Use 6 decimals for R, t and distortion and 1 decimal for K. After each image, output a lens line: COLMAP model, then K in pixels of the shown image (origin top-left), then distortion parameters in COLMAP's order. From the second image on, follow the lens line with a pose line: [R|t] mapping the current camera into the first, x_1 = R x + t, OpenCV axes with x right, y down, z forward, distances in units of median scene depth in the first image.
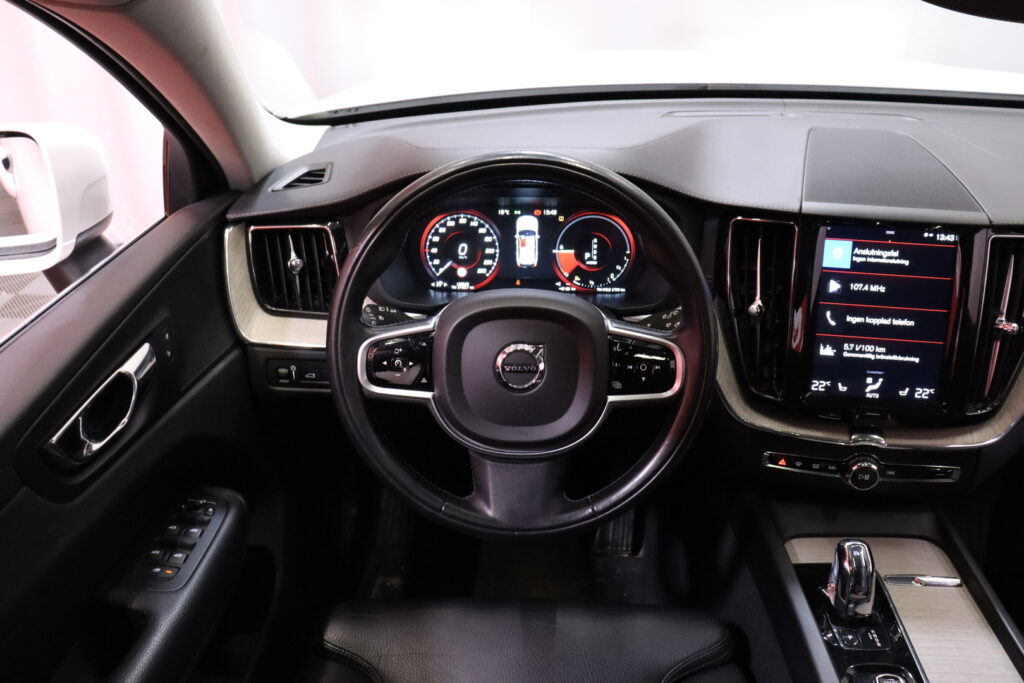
lens RADIAL K [[854.2, 0, 512.0], [0, 854.2, 341.5], [0, 0, 1]] dist [-0.185249, 0.177635]
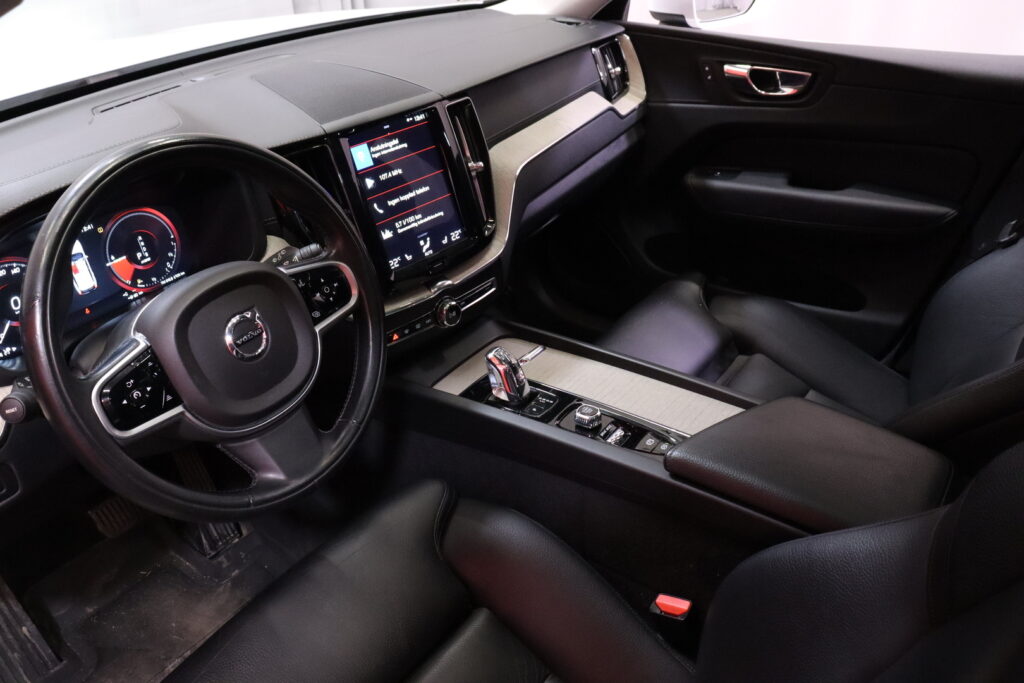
lens RADIAL K [[854.2, 0, 512.0], [0, 854.2, 341.5], [0, 0, 1]] dist [-0.185249, 0.177635]
pose [[0.537414, -0.439893, 0.719499, -0.478097], [0.432740, 0.876133, 0.212432, -0.035811], [-0.723825, 0.197192, 0.661206, 0.091727]]
